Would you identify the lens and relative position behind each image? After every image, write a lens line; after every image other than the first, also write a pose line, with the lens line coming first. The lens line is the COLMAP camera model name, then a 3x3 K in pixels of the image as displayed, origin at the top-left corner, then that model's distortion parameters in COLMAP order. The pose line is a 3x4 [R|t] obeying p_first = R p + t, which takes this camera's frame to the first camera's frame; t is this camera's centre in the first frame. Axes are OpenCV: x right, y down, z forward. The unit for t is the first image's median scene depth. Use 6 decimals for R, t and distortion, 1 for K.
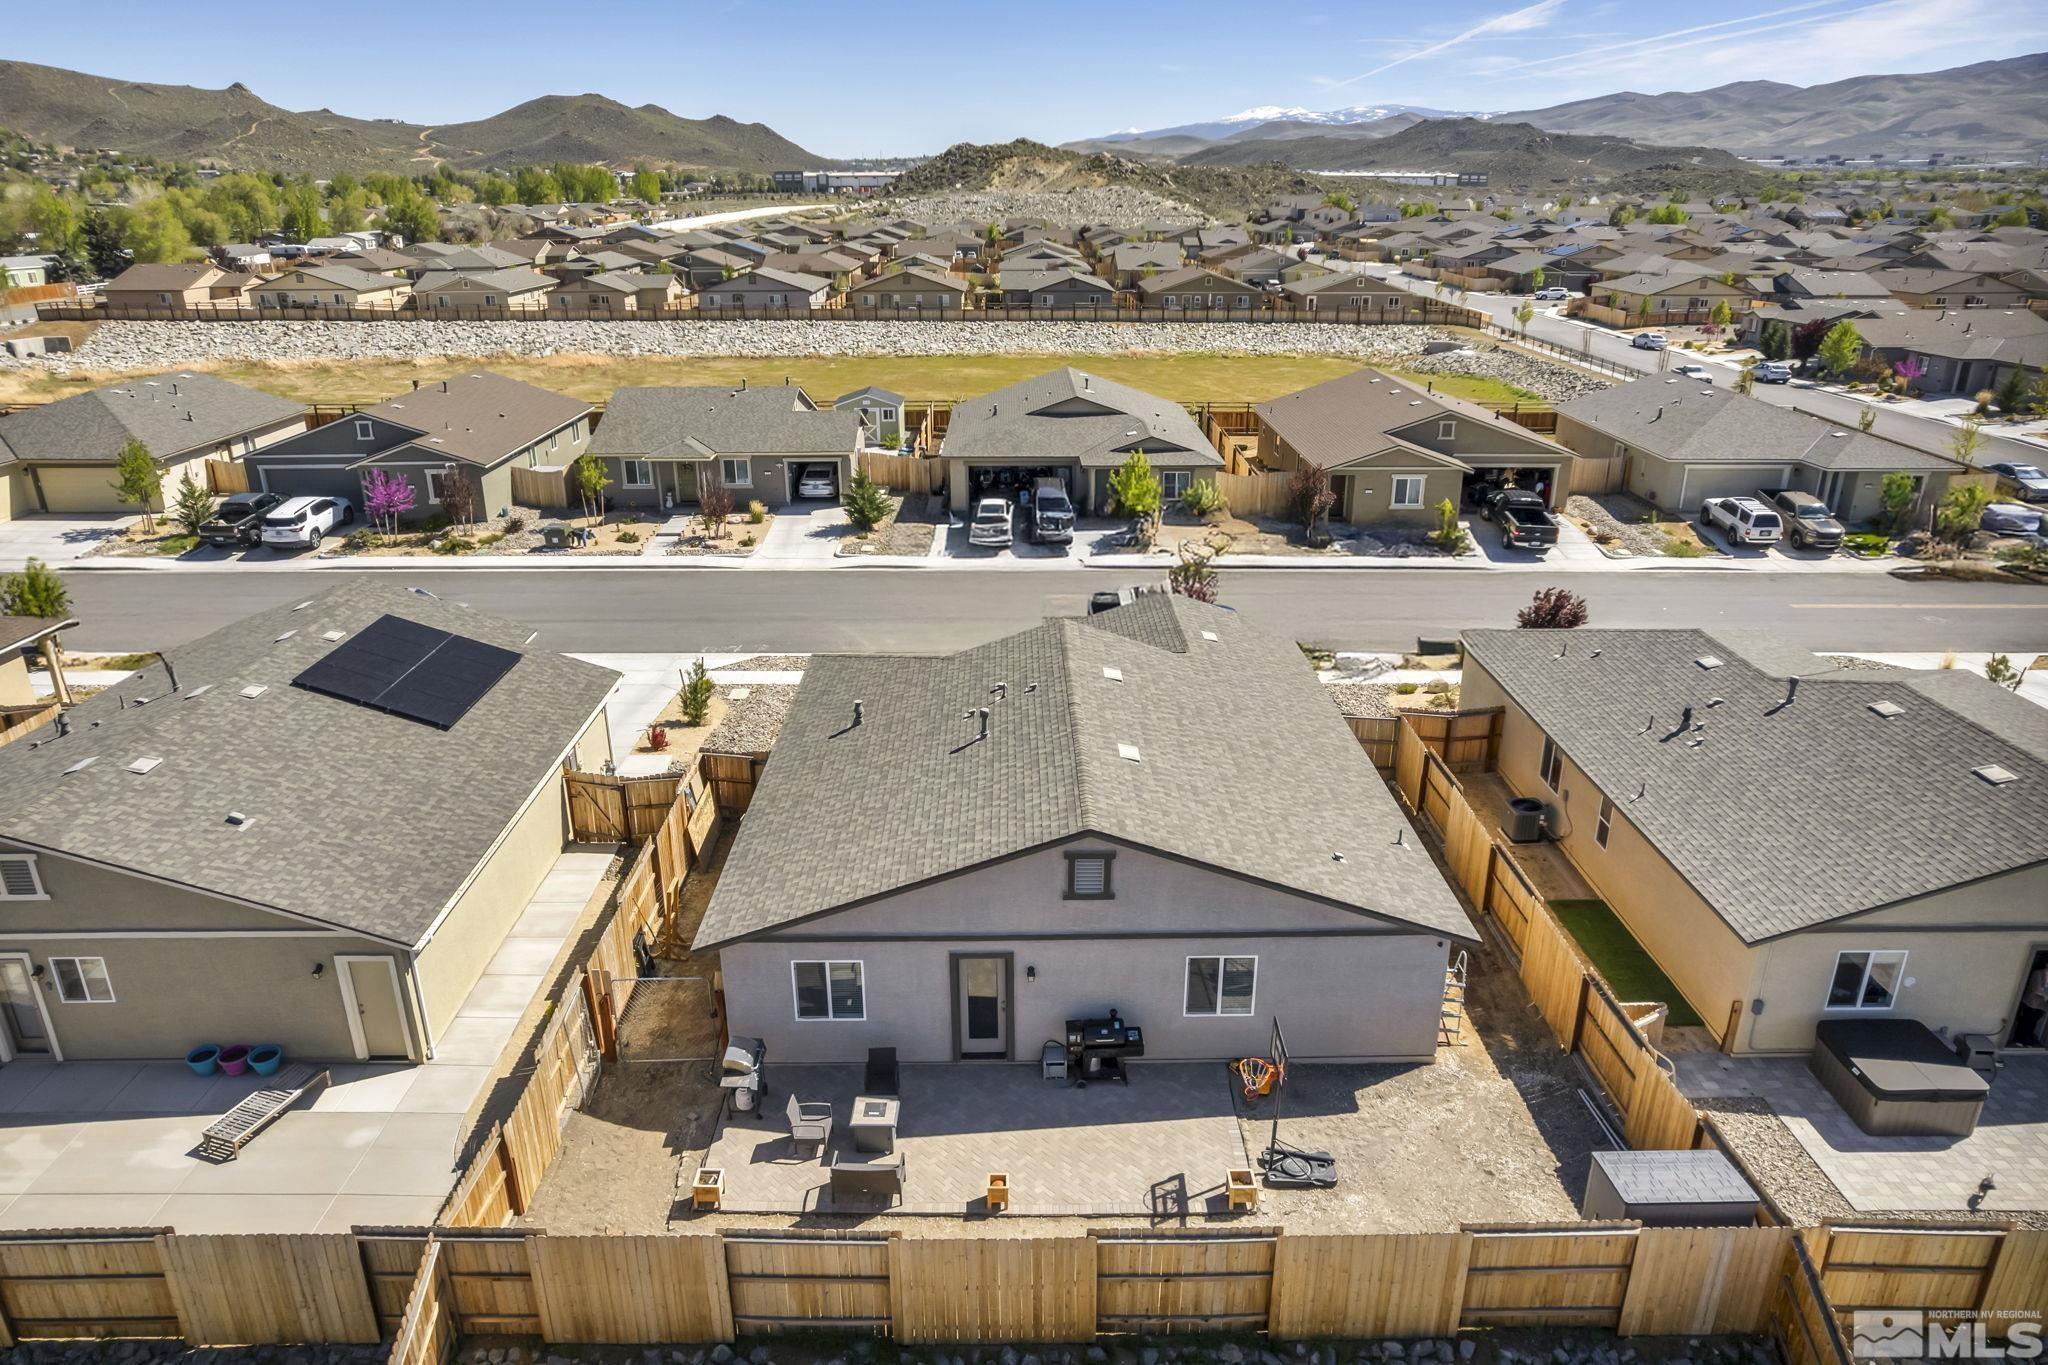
lens RADIAL K [[1325.2, 0, 1032.0], [0, 1325.2, 698.1], [0, 0, 1]] dist [-0.069695, 0.058726]
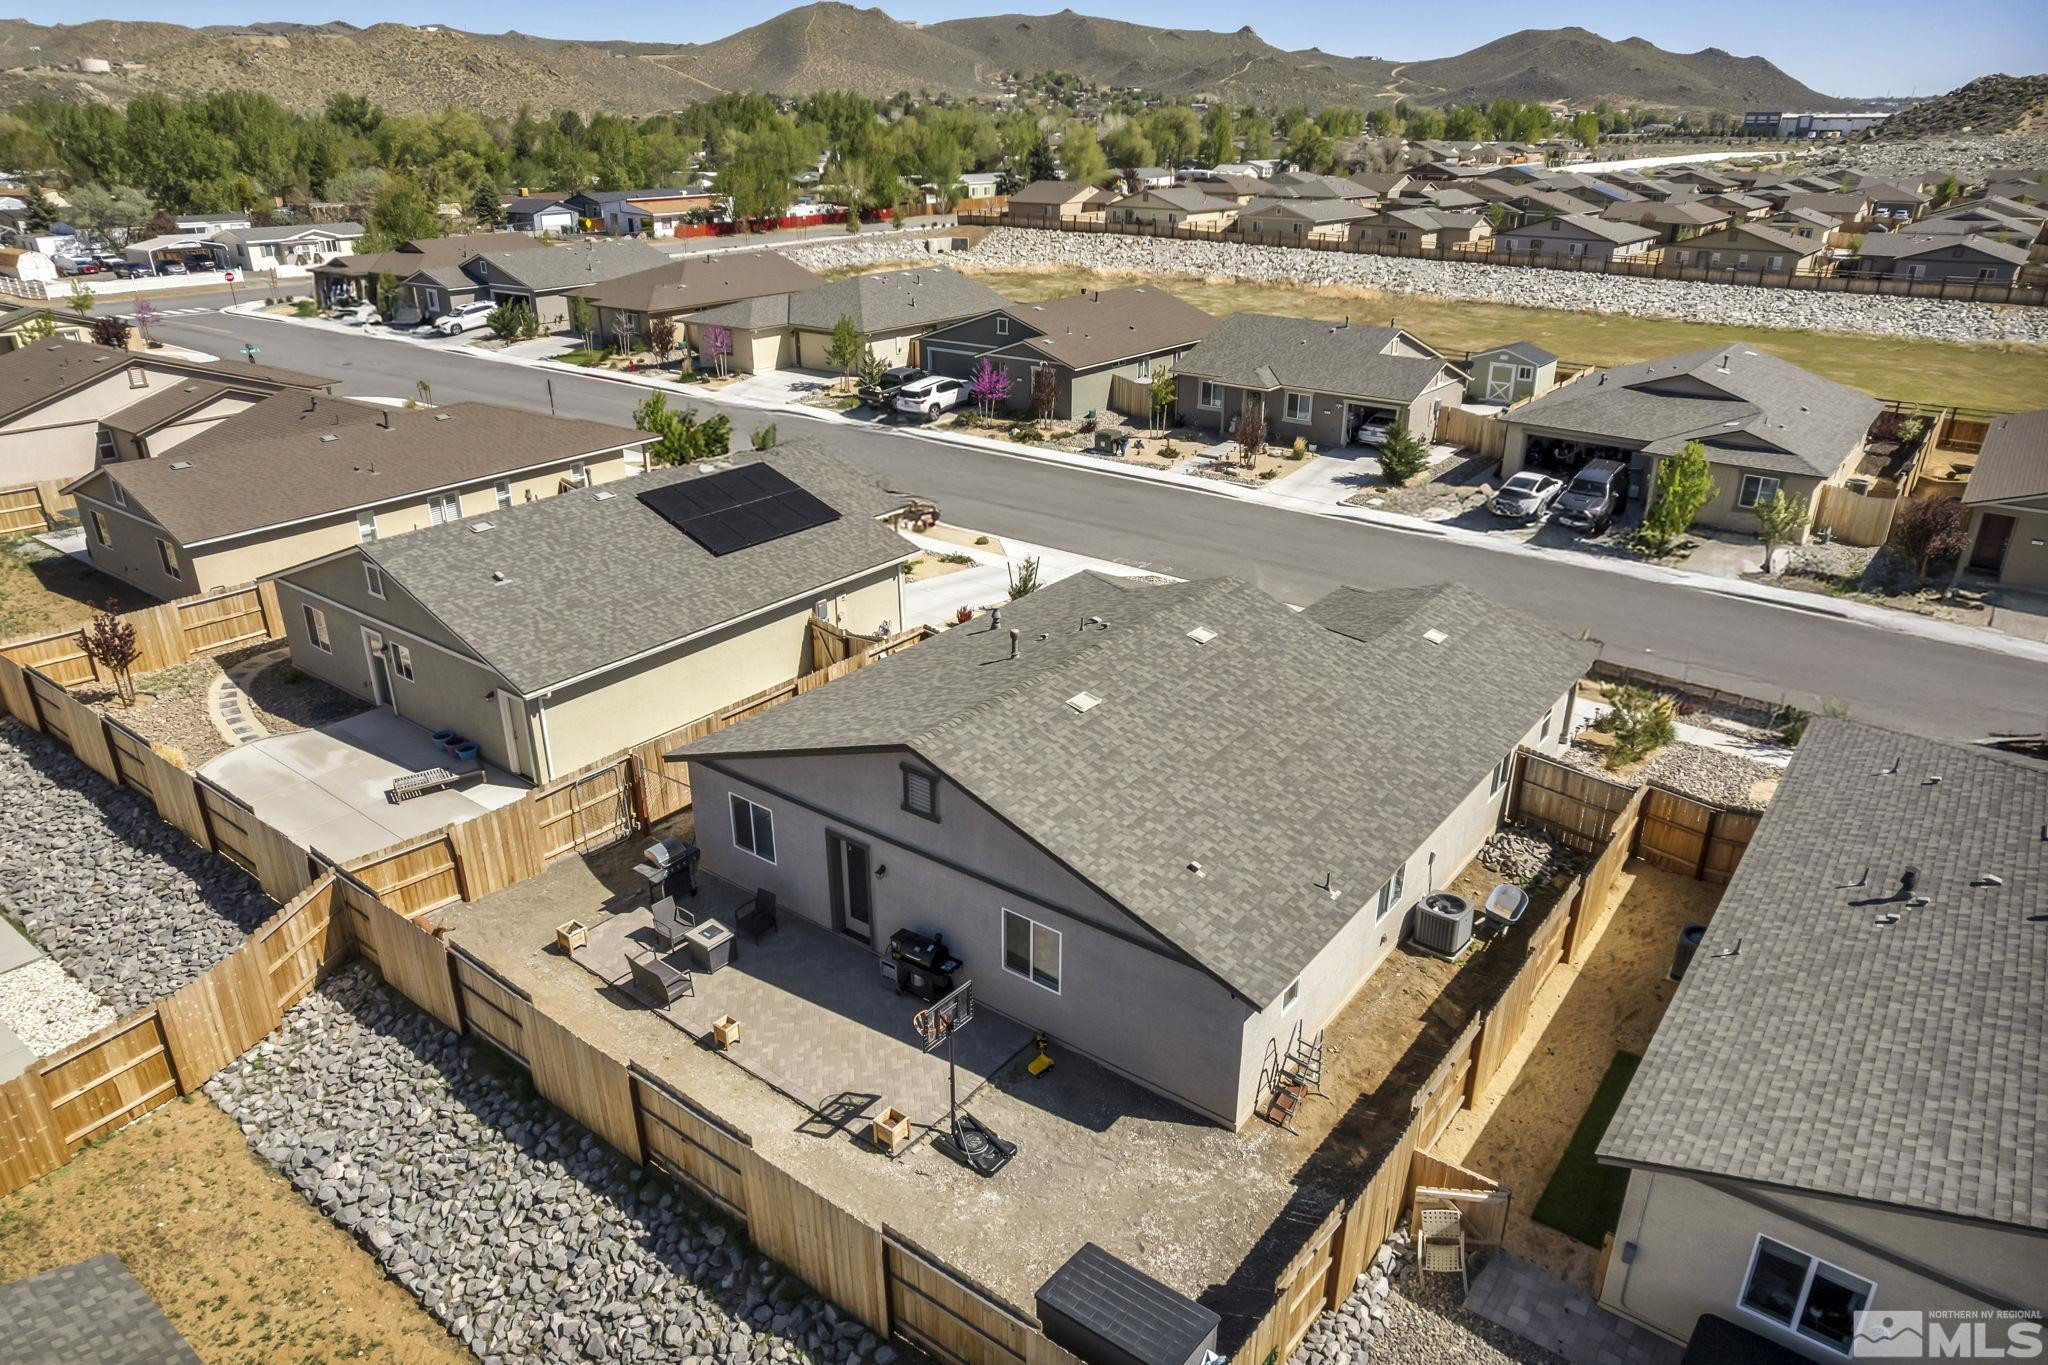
lens RADIAL K [[1325.2, 0, 1020.7], [0, 1325.2, 689.4], [0, 0, 1]] dist [-0.069695, 0.058726]
pose [[0.784740, 0.248239, -0.567944, 0.227744], [-0.228057, 0.967658, 0.107836, -0.023958], [0.576345, 0.044901, 0.815972, 0.073987]]
